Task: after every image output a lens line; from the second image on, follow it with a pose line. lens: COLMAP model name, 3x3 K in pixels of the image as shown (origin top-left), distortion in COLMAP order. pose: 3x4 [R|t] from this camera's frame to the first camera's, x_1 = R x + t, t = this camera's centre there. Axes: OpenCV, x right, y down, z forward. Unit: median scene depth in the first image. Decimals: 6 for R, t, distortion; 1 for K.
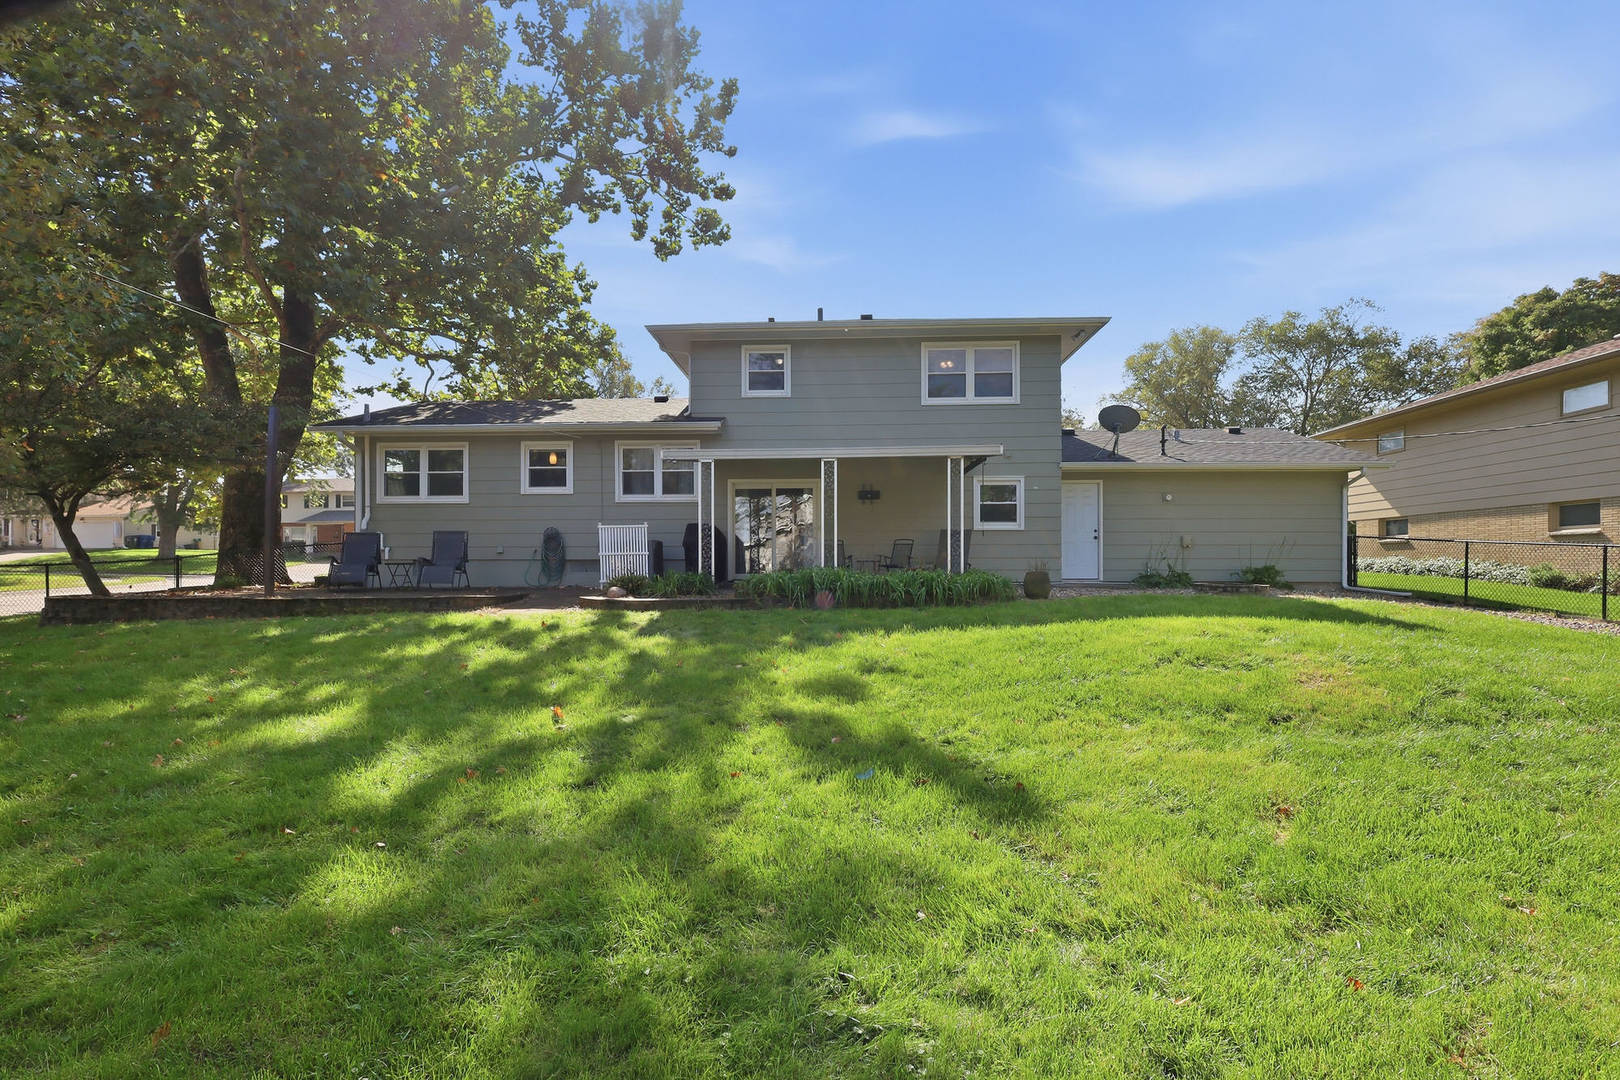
lens RADIAL K [[751.9, 0, 816.5], [0, 751.9, 552.6], [0, 0, 1]] dist [0.000313, -0.000280]
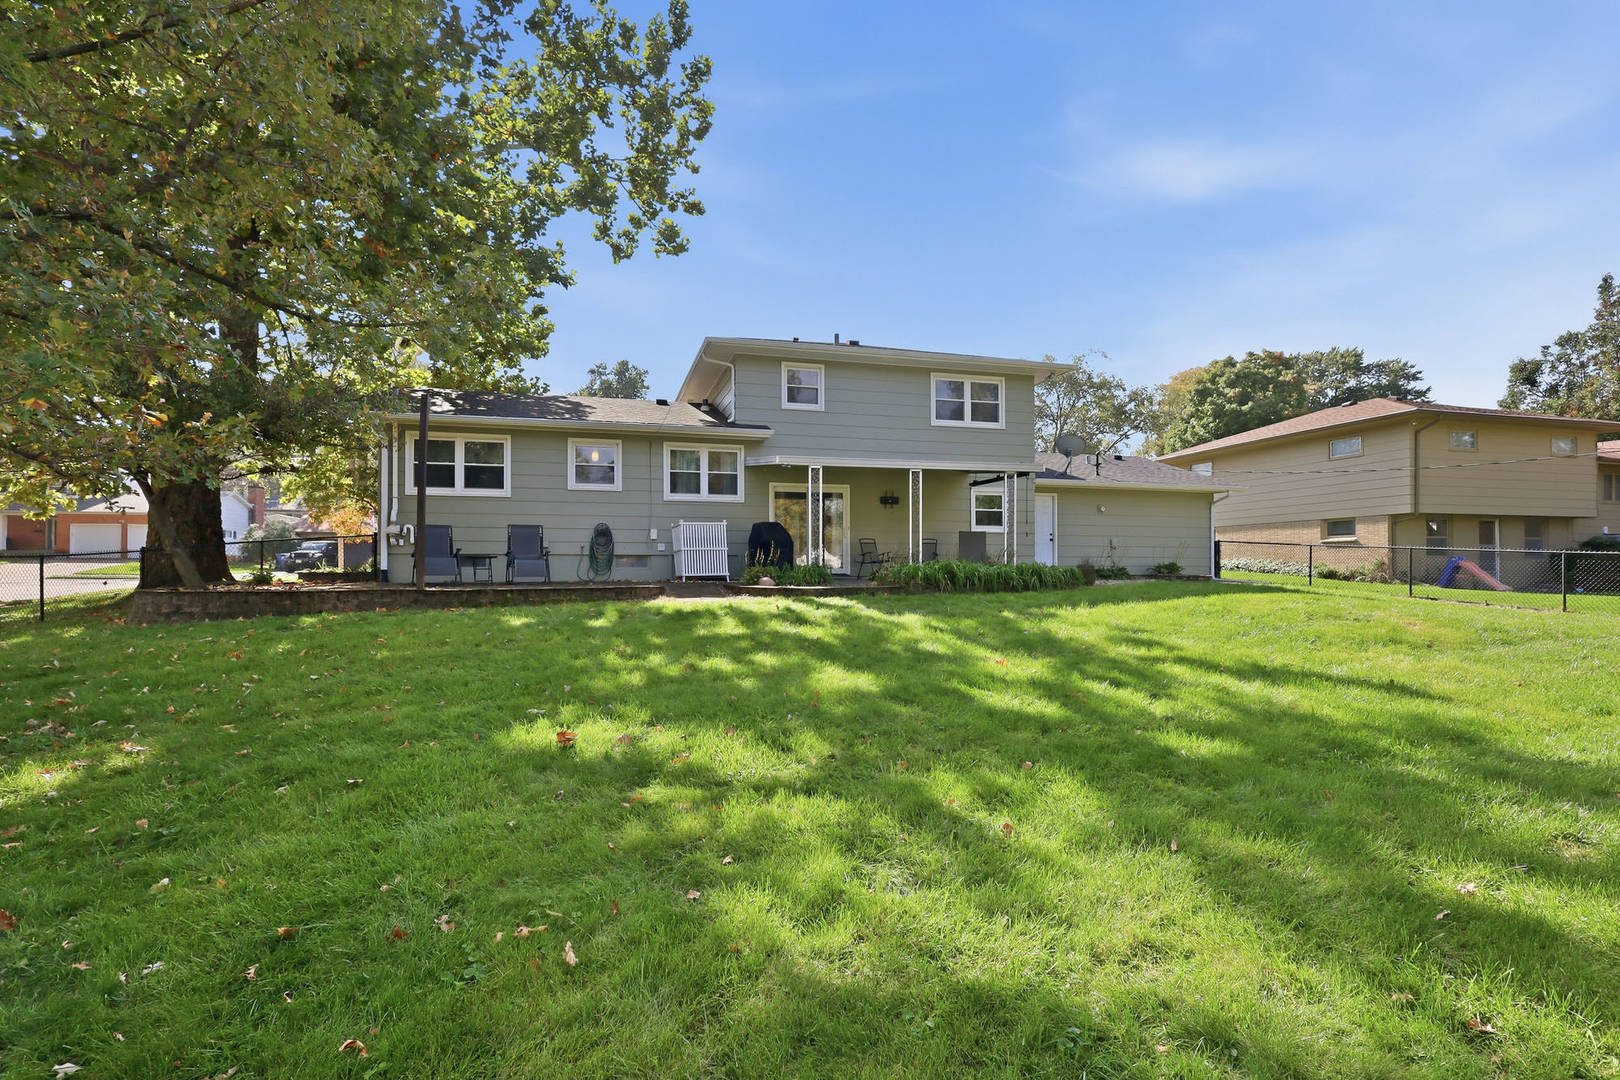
lens RADIAL K [[751.9, 0, 794.5], [0, 751.9, 545.1], [0, 0, 1]] dist [0.000313, -0.000280]
pose [[0.952082, 0.010318, 0.305670, -0.407225], [-0.005913, 0.999865, -0.015334, 0.010188], [-0.305787, 0.012792, 0.952014, -0.051975]]
